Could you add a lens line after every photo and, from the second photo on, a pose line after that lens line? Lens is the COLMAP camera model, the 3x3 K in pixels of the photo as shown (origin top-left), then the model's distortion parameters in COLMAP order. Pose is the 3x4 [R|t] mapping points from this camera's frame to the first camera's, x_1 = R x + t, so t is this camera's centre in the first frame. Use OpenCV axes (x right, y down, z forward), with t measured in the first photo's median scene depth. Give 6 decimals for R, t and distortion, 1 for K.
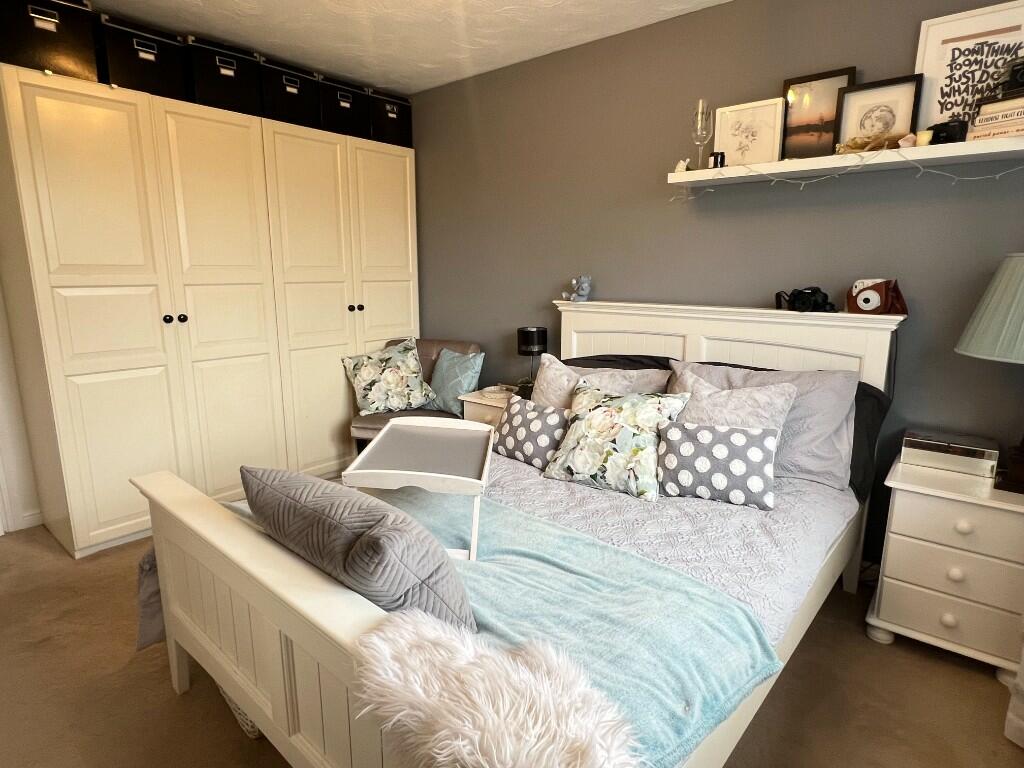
lens RADIAL K [[562.5, 0, 506.1], [0, 562.5, 382.6], [0, 0, 1]] dist [0.003275, 0.001324]
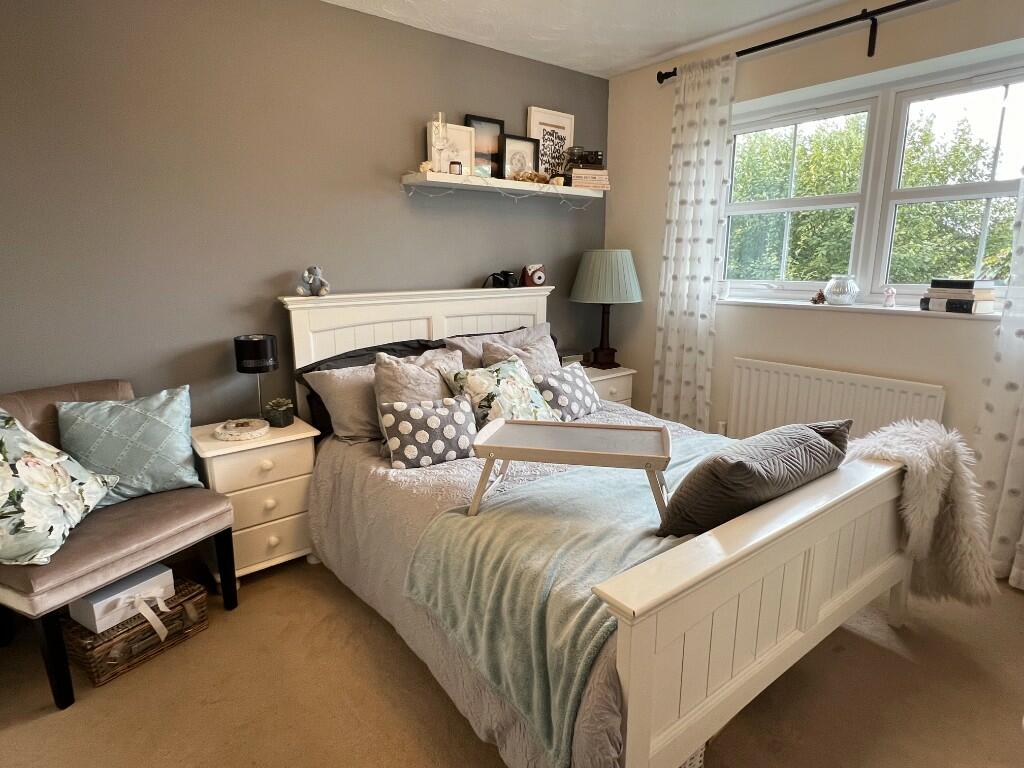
lens RADIAL K [[562.5, 0, 506.1], [0, 562.5, 382.6], [0, 0, 1]] dist [0.003275, 0.001324]
pose [[0.212895, -0.218057, 0.952432, -0.900247], [0.193730, 0.964847, 0.177595, -0.151478], [-0.957677, 0.146705, 0.247655, 0.699051]]
